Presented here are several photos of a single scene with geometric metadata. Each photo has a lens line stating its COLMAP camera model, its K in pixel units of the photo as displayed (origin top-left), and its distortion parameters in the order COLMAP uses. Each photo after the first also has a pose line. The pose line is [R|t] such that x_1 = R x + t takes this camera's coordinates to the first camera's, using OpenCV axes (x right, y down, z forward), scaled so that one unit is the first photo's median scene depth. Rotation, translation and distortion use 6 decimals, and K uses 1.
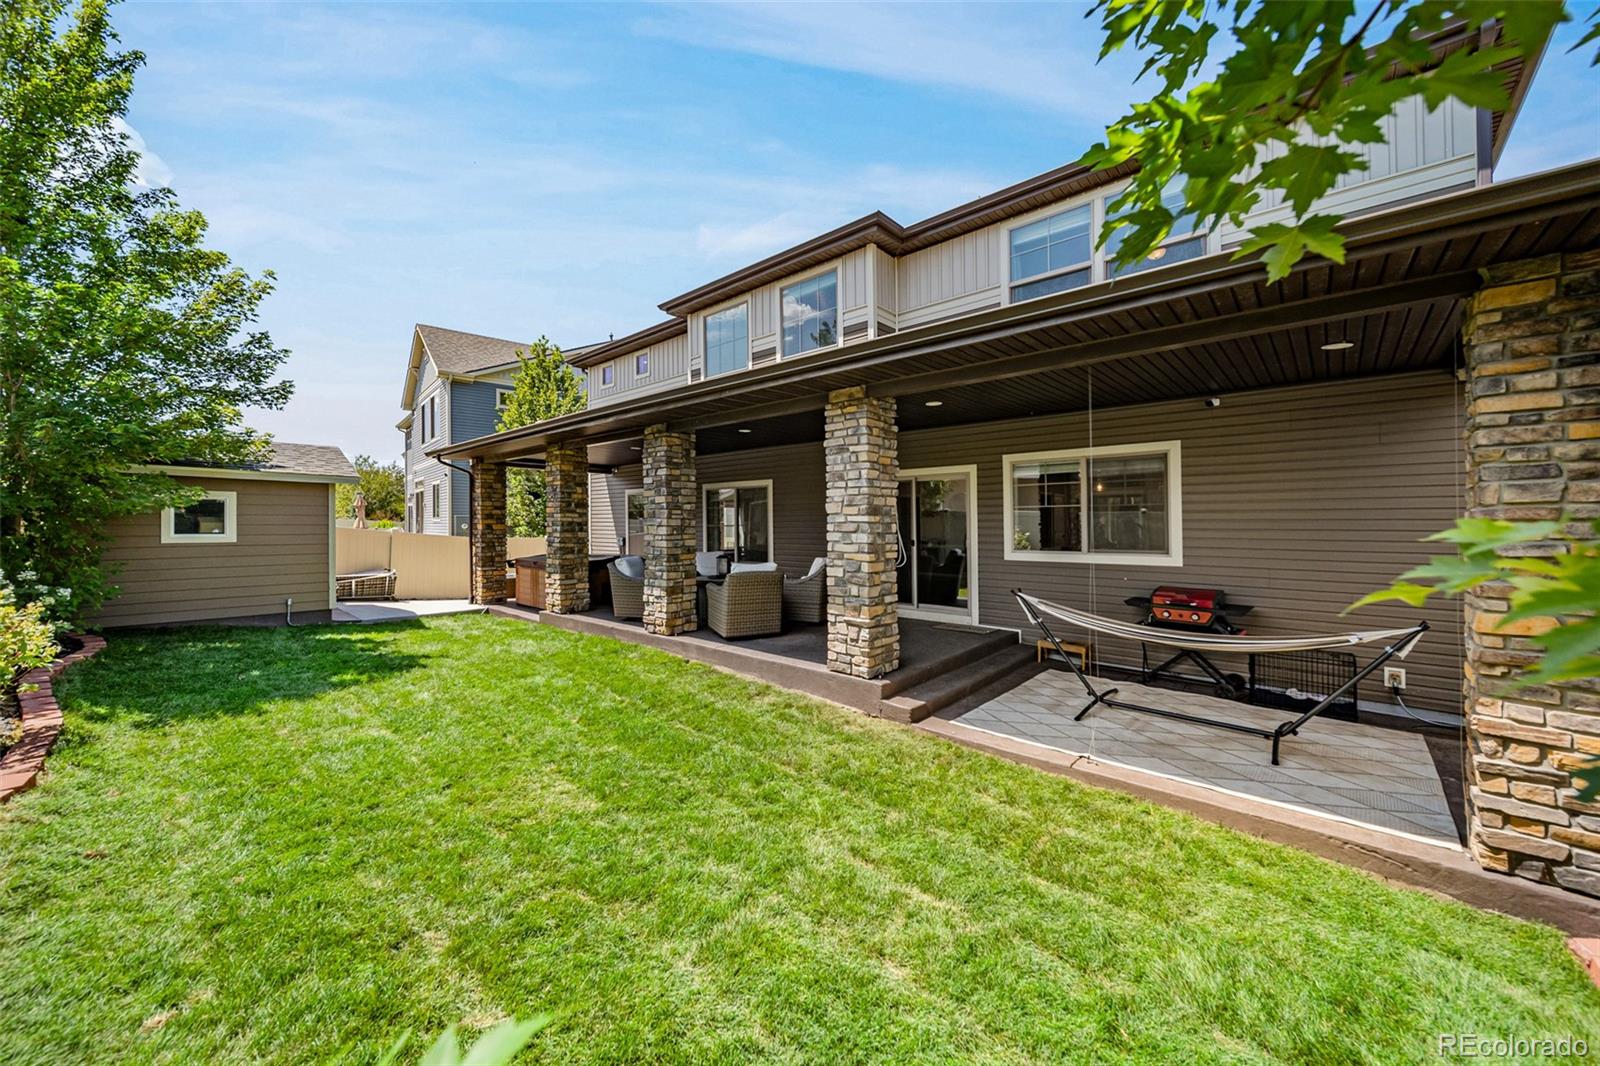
lens RADIAL K [[566.7, 0, 801.5], [0, 566.7, 526.7], [0, 0, 1]] dist [0.000544, -0.000079]
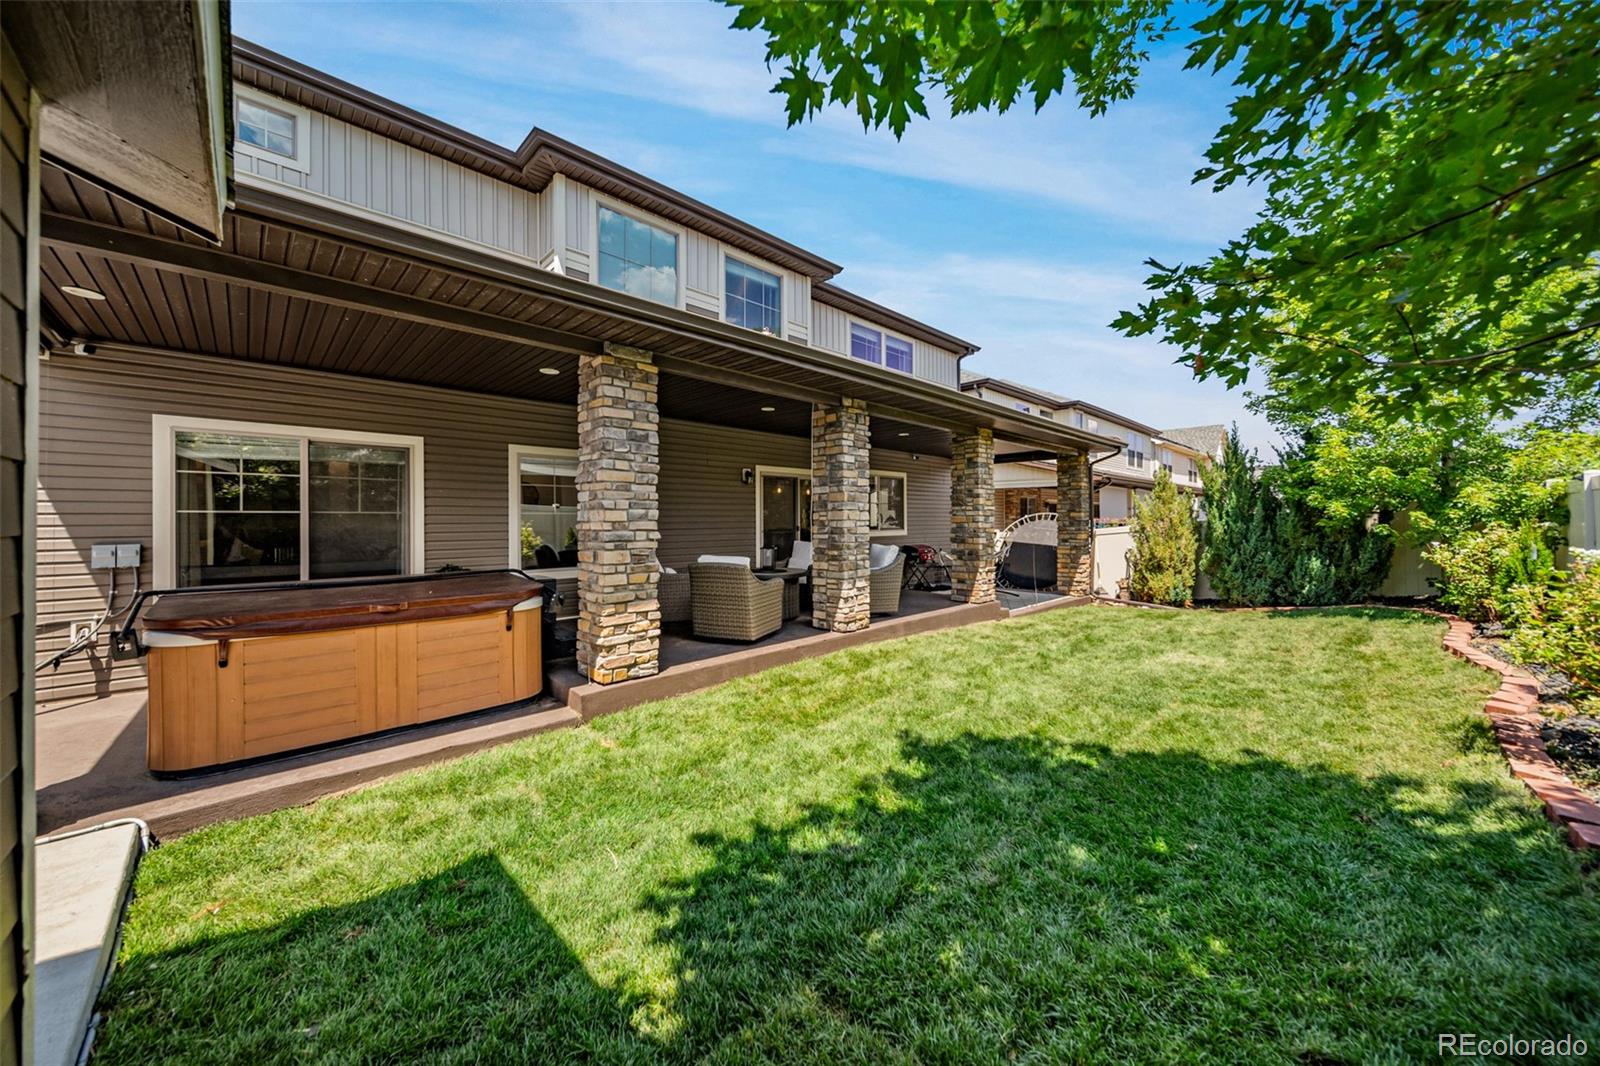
lens RADIAL K [[566.7, 0, 801.5], [0, 566.7, 526.7], [0, 0, 1]] dist [0.000544, -0.000079]
pose [[0.038273, -0.010126, 0.999216, -1.159957], [0.010969, 0.999893, 0.009713, 0.014042], [-0.999207, 0.010589, 0.038380, 1.048324]]
